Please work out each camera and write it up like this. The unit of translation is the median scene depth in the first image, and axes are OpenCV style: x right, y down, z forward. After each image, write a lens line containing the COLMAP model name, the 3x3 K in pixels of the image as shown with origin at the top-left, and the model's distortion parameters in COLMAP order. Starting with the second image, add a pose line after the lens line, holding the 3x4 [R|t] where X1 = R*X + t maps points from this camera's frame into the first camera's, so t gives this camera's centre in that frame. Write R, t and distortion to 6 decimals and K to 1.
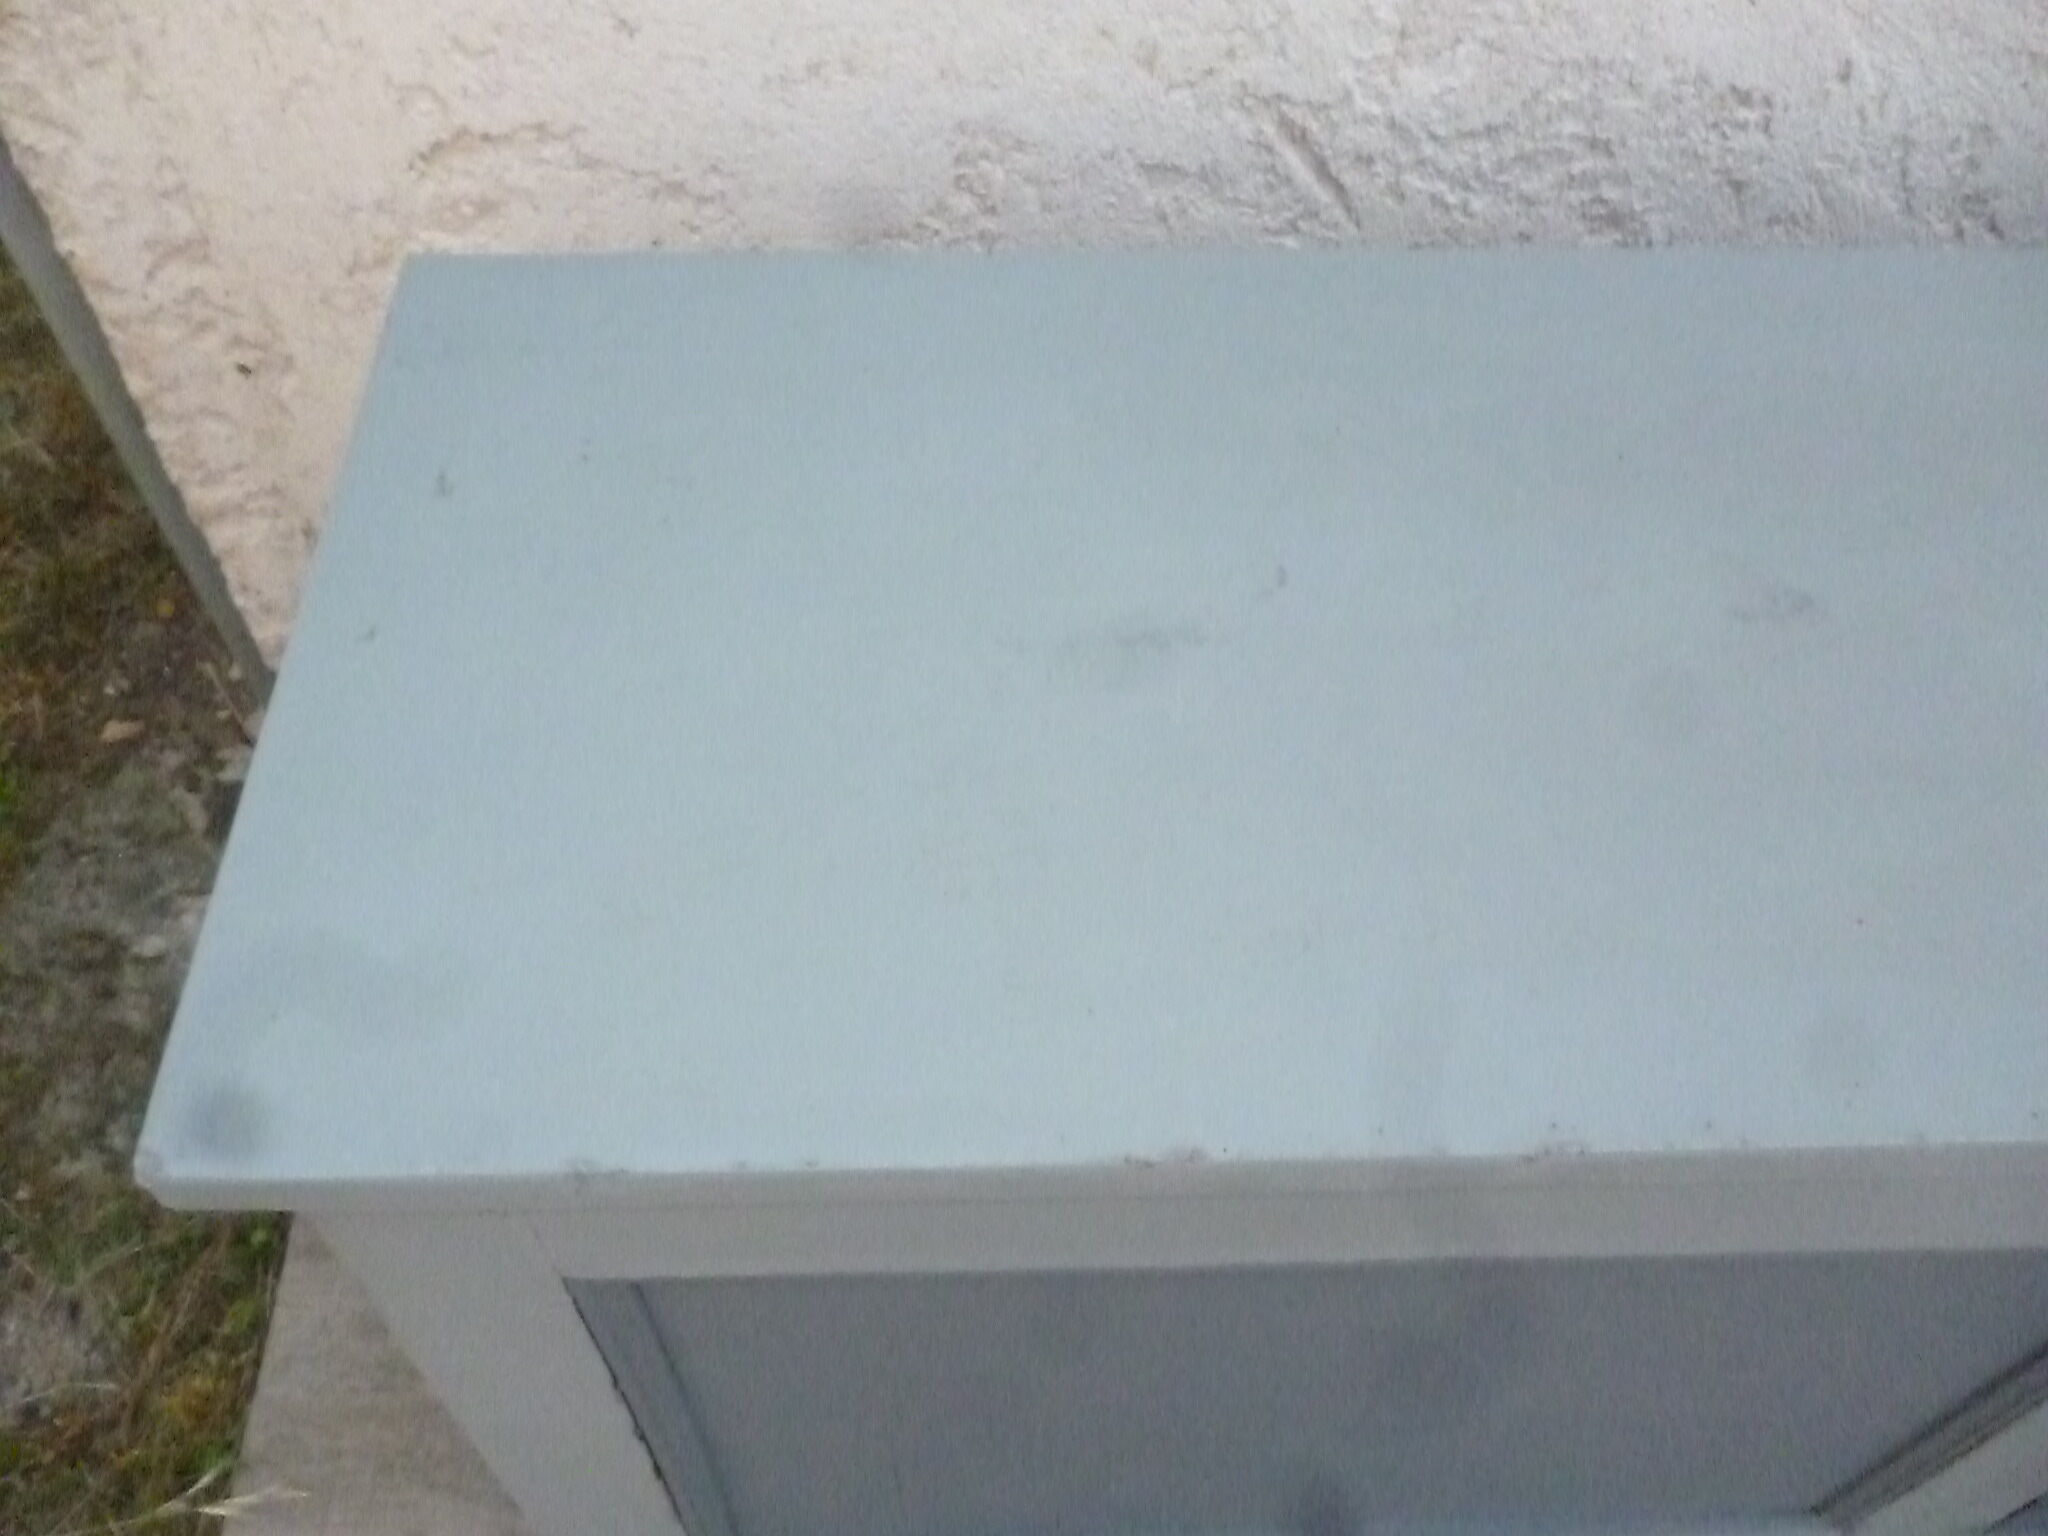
lens RADIAL K [[1695.8, 0, 1020.8], [0, 1695.8, 780.1], [0, 0, 1]] dist [-0.033965, 0.004662]
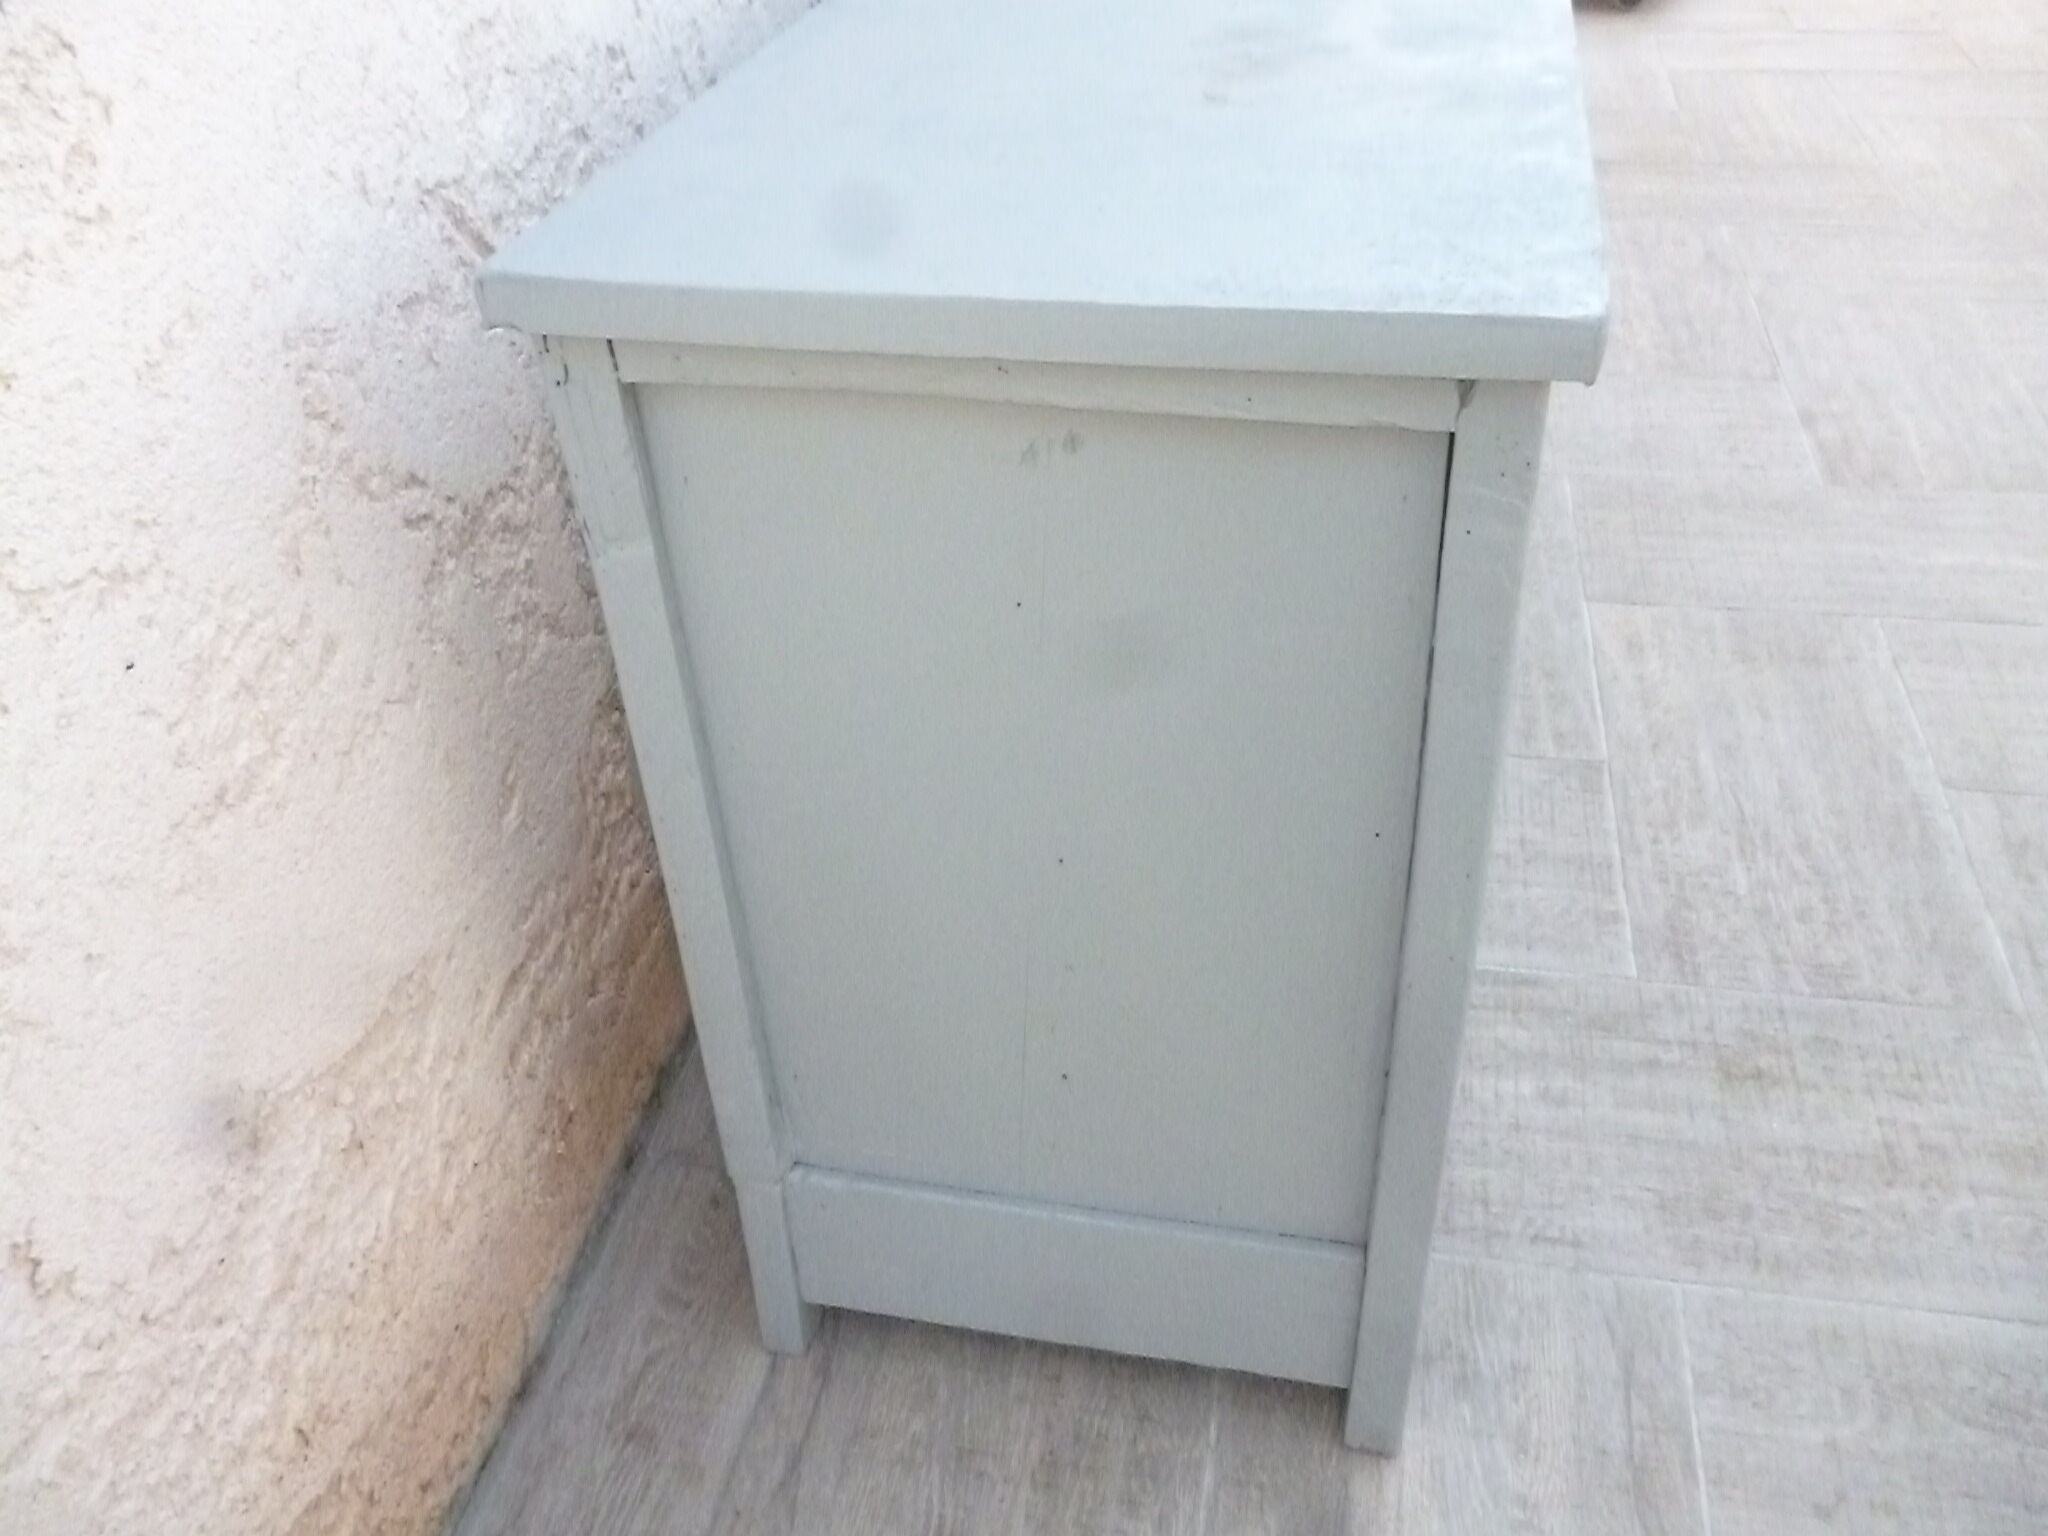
lens RADIAL K [[1695.8, 0, 1032.9], [0, 1695.8, 752.5], [0, 0, 1]] dist [-0.033965, 0.004662]
pose [[0.229041, -0.614483, 0.754951, -0.713281], [0.808050, 0.552471, 0.204527, -0.135570], [-0.542767, 0.563192, 0.623071, 0.369255]]
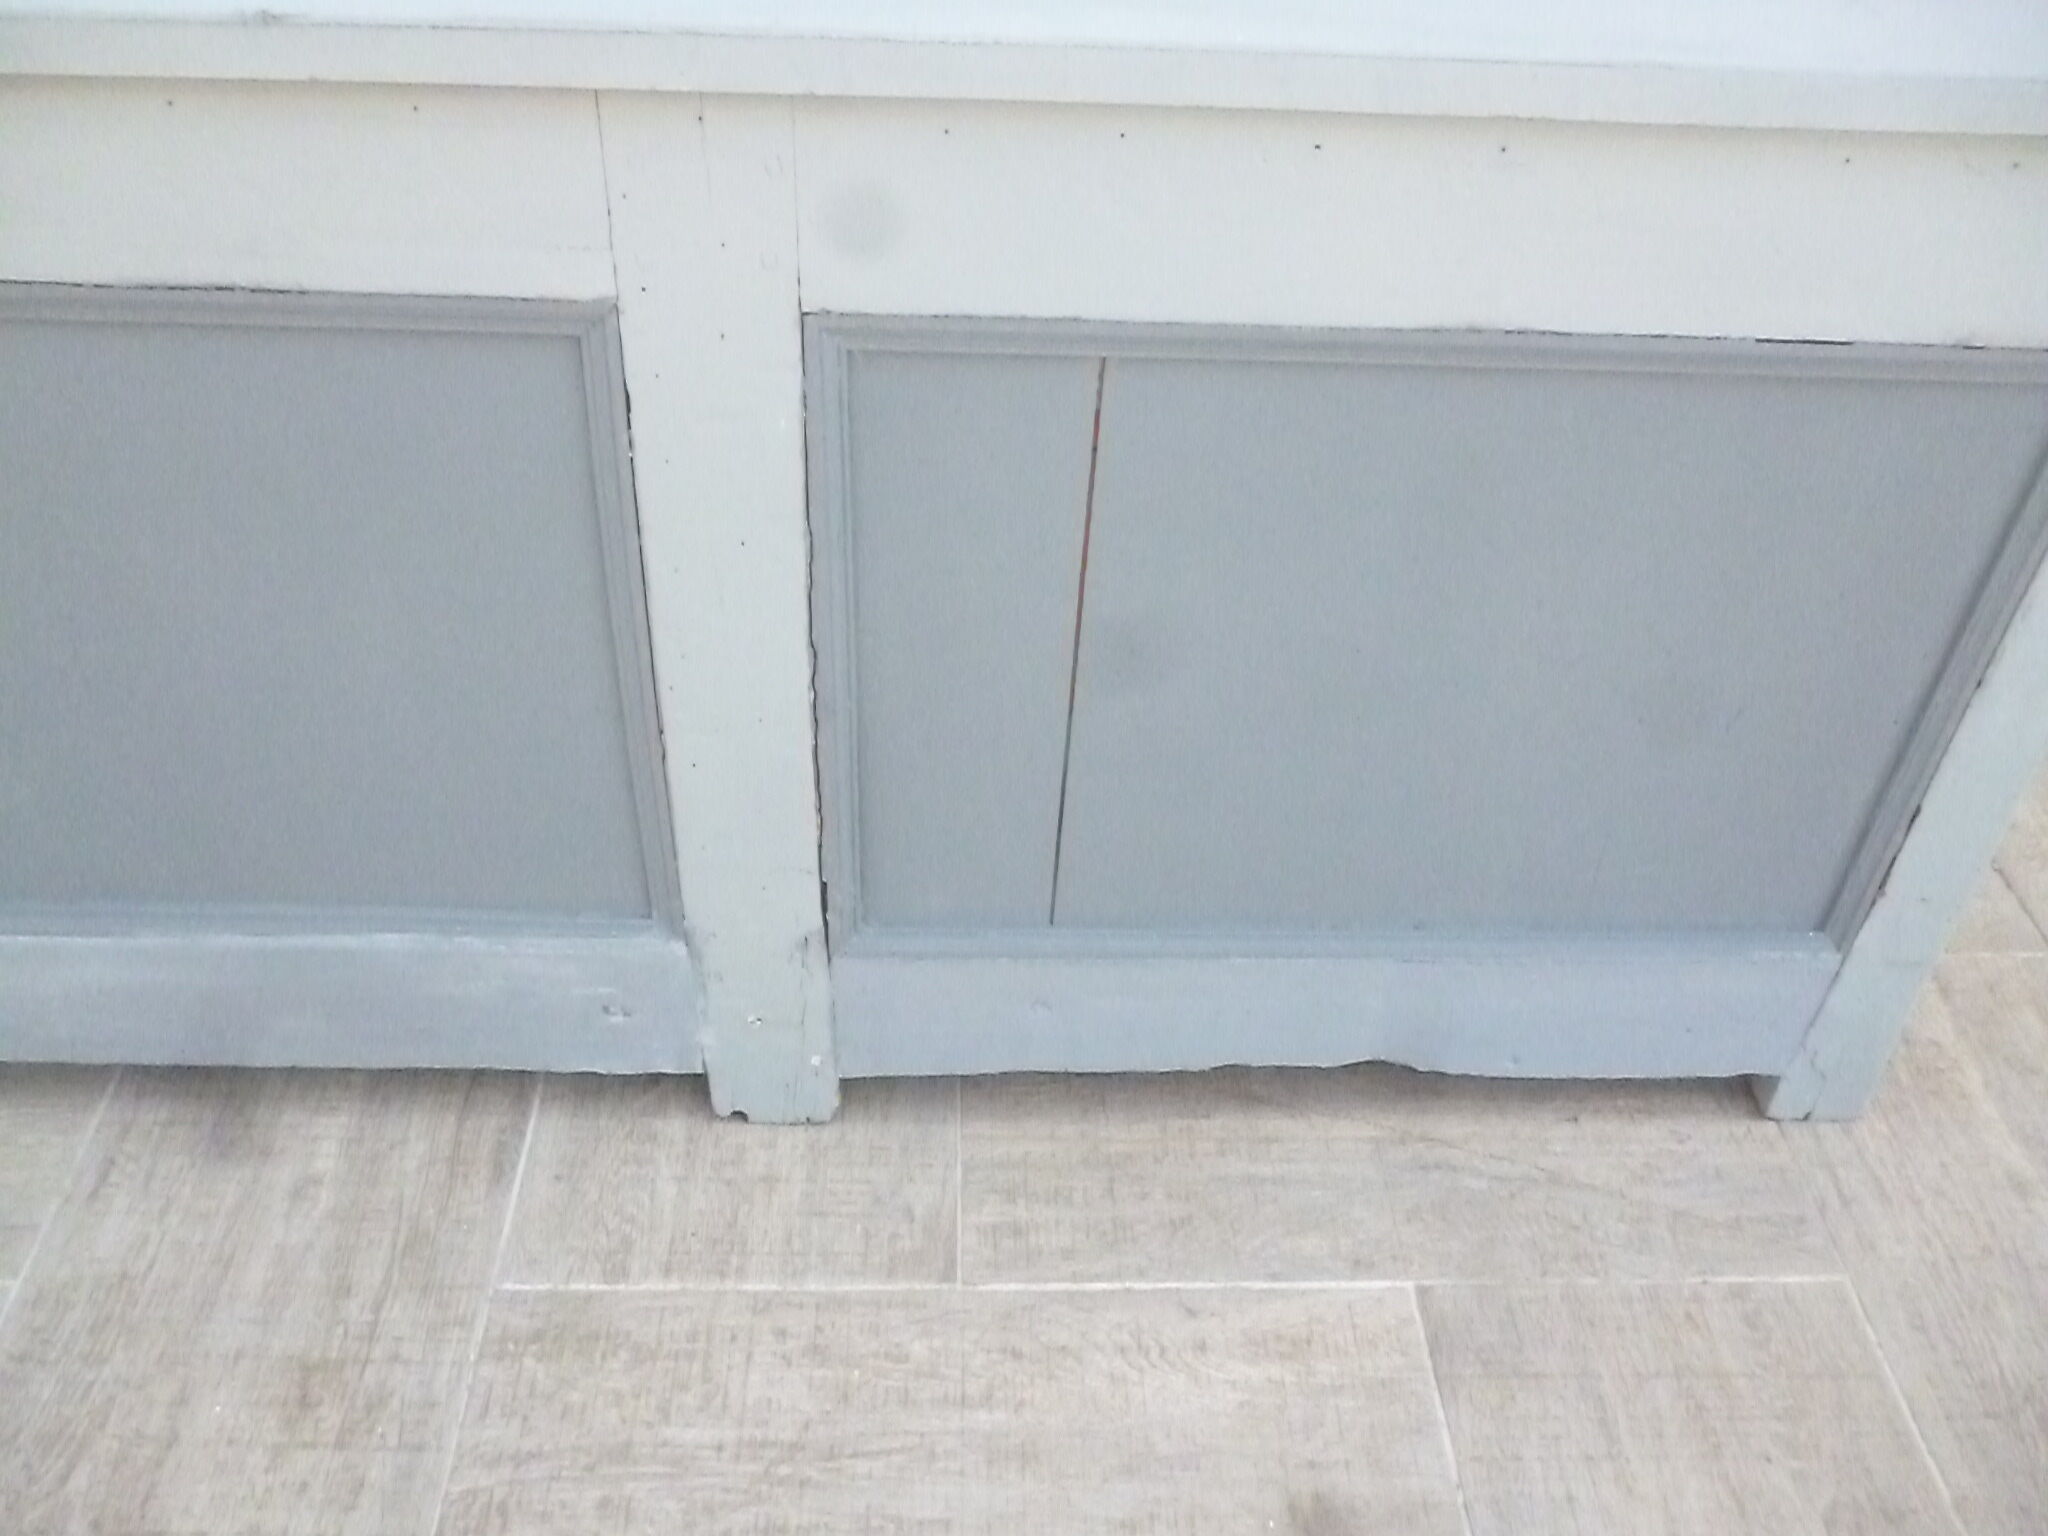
lens RADIAL K [[1695.8, 0, 1008.6], [0, 1695.8, 750.8], [0, 0, 1]] dist [-0.033965, 0.004662]
pose [[0.999773, 0.021143, -0.002481, 0.724545], [-0.021131, 0.971462, -0.236252, 0.600736], [-0.002585, 0.236251, 0.971689, -0.082340]]
